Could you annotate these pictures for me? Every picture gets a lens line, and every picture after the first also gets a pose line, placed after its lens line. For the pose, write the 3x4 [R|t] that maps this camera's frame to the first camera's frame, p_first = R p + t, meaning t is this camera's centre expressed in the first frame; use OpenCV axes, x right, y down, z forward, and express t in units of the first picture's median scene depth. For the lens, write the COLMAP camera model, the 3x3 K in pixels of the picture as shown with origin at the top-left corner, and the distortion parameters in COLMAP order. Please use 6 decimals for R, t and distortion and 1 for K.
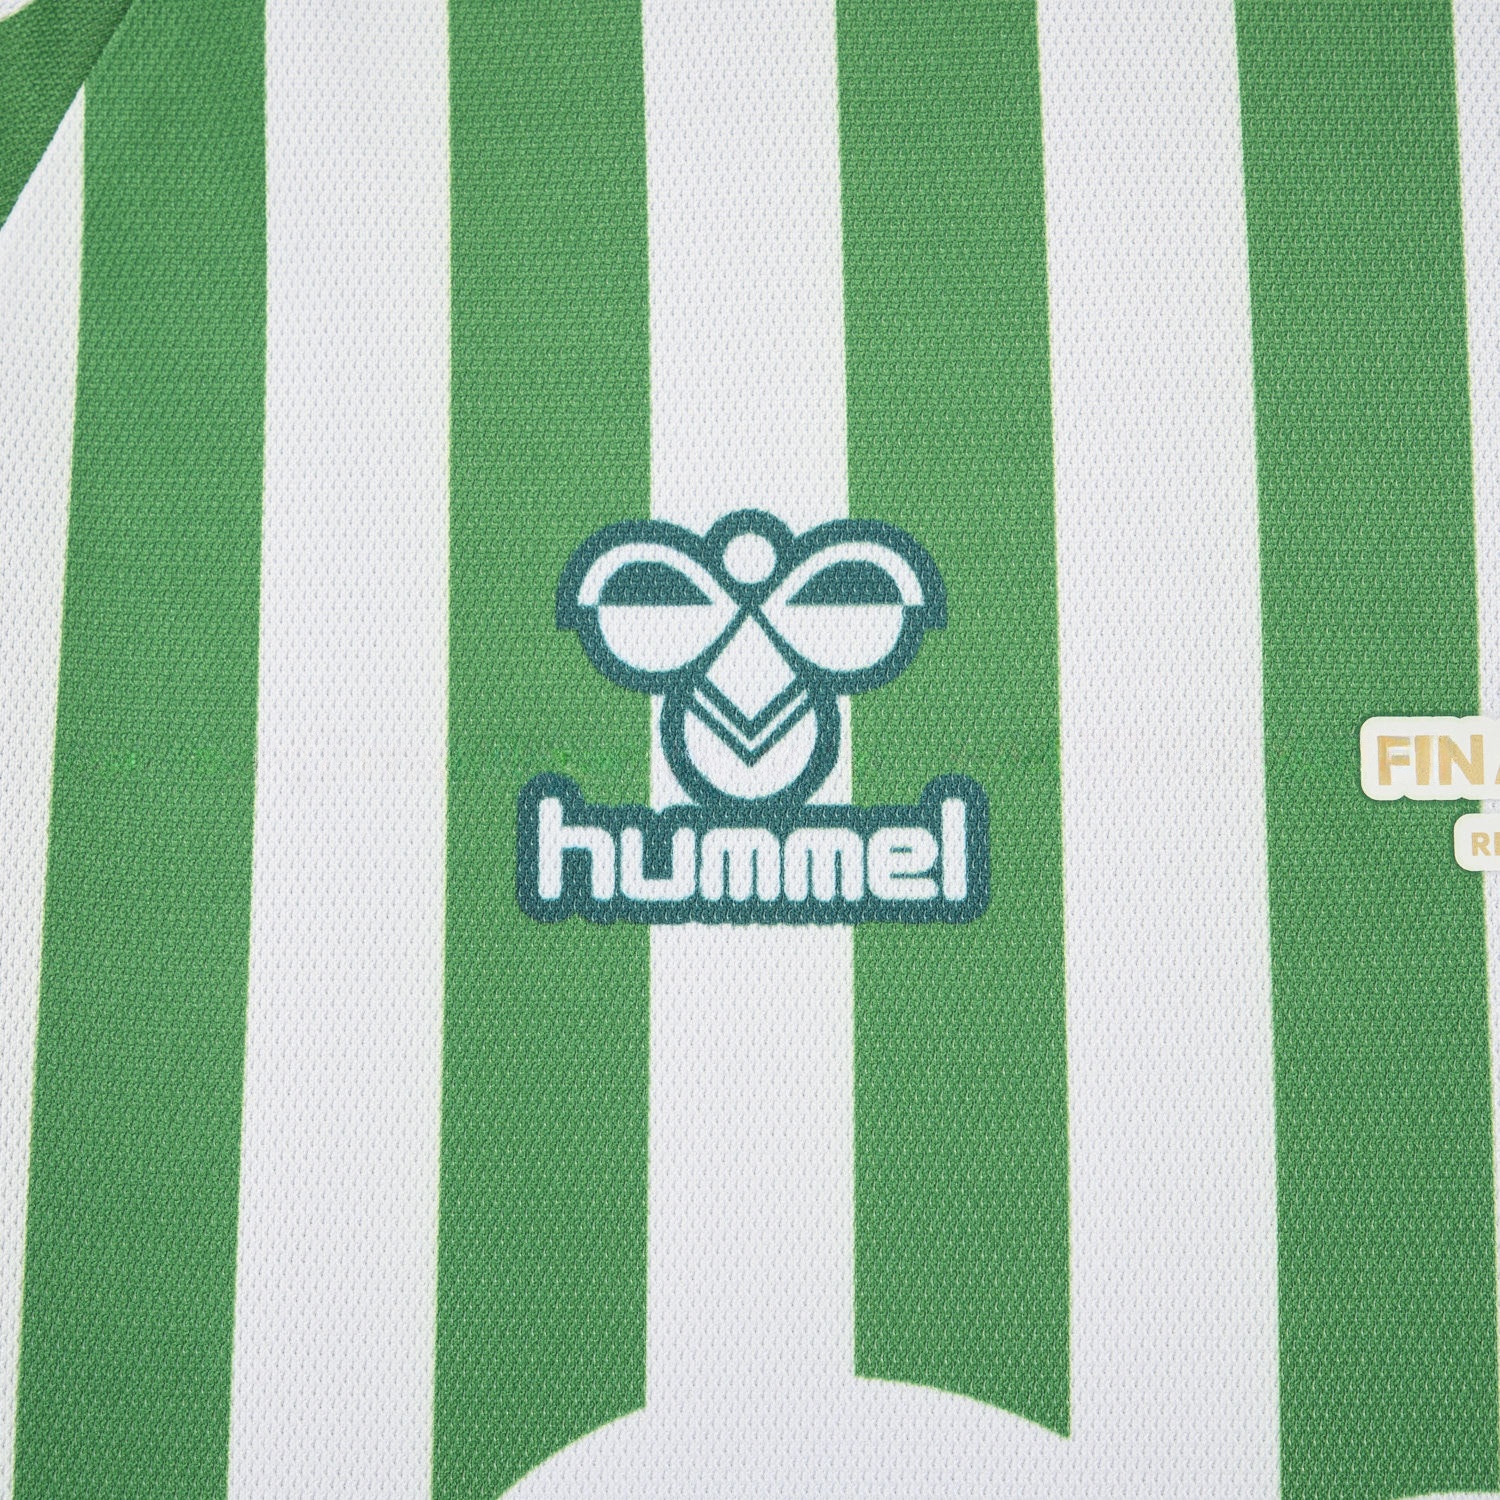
lens RADIAL K [[2700.5, 0, 752.3], [0, 2700.5, 747.0], [0, 0, 1]] dist [-0.015067, 0.000000]
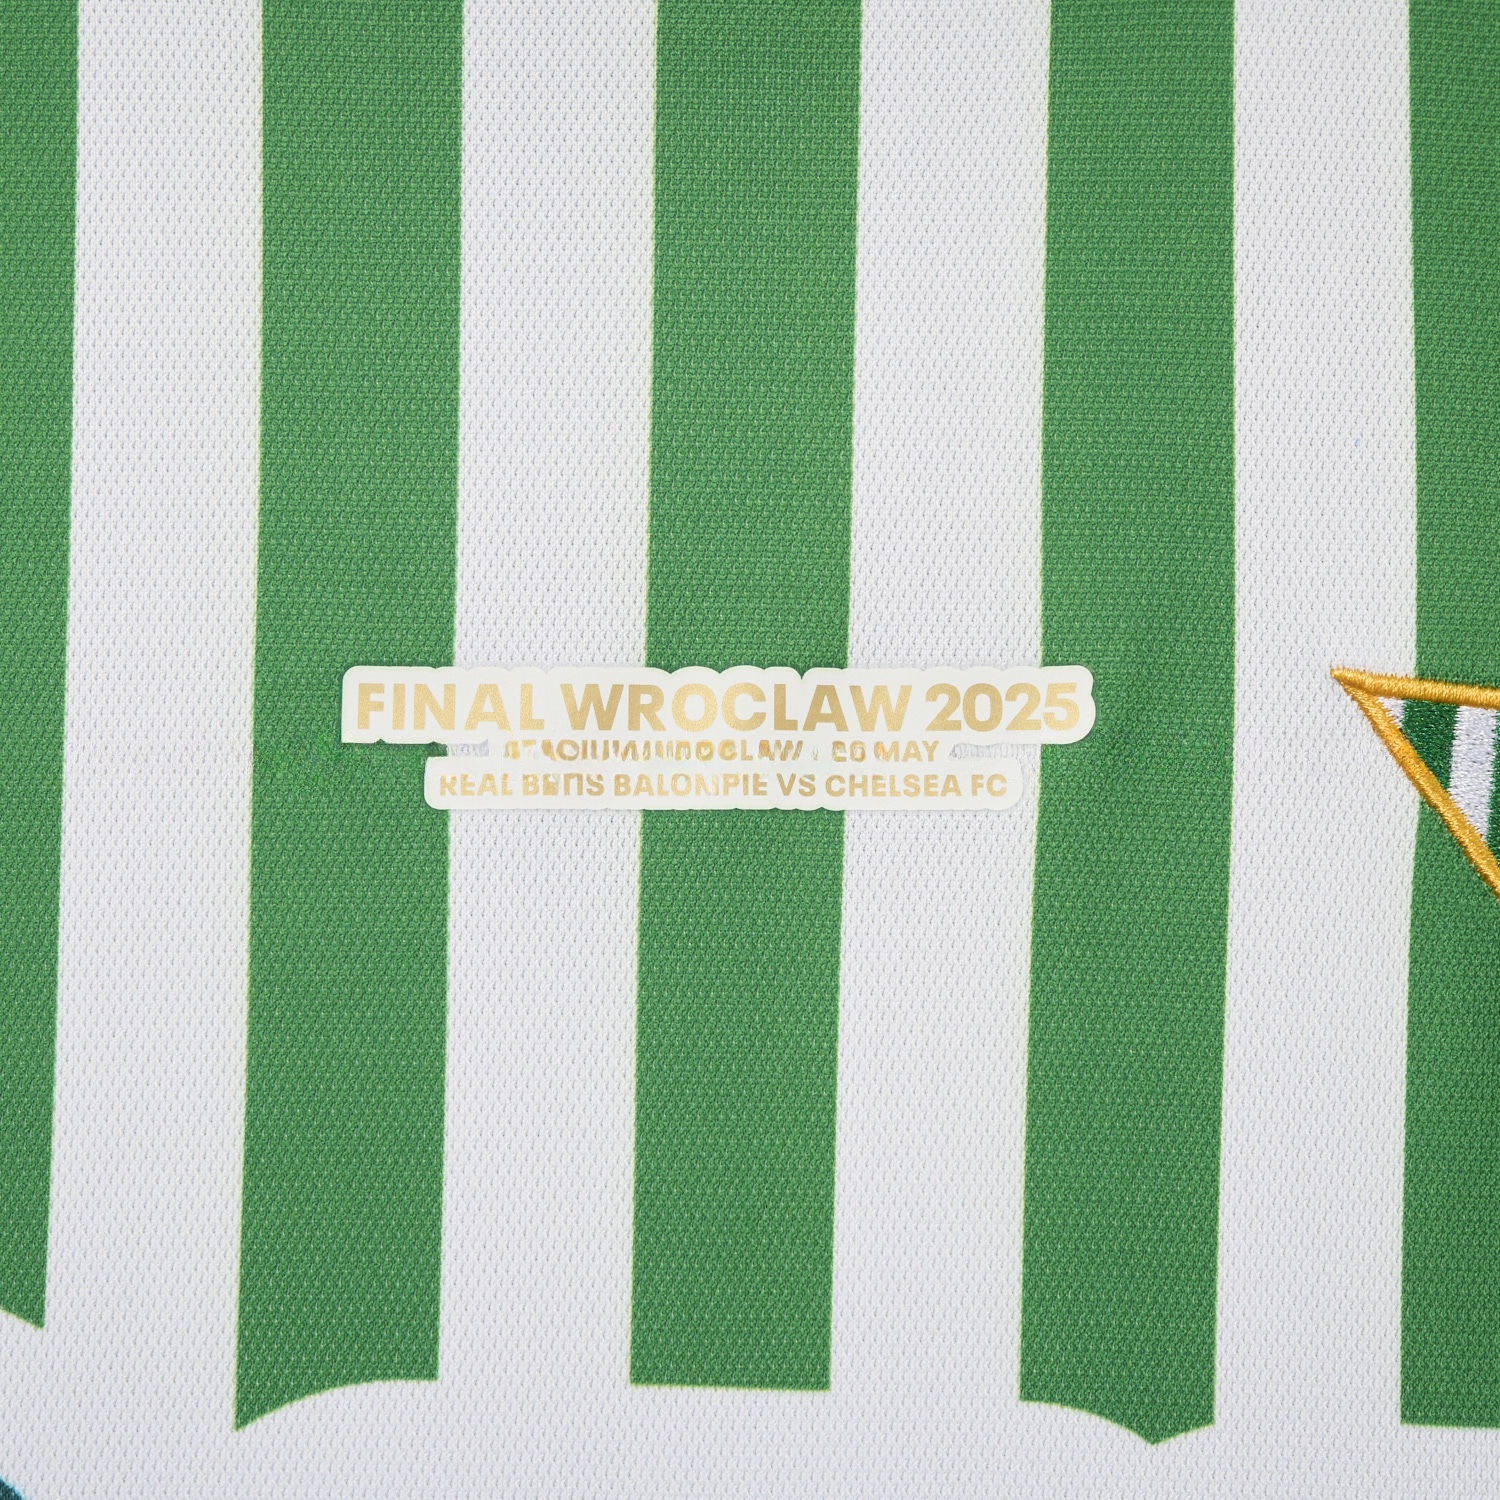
lens RADIAL K [[2700.5, 0, 760.8], [0, 2700.5, 754.3], [0, 0, 1]] dist [-0.015067, 0.000000]
pose [[0.998117, 0.015906, 0.059238, 0.326243], [-0.016415, 0.999832, 0.008109, 0.012740], [-0.059099, -0.009066, 0.998211, -0.088116]]
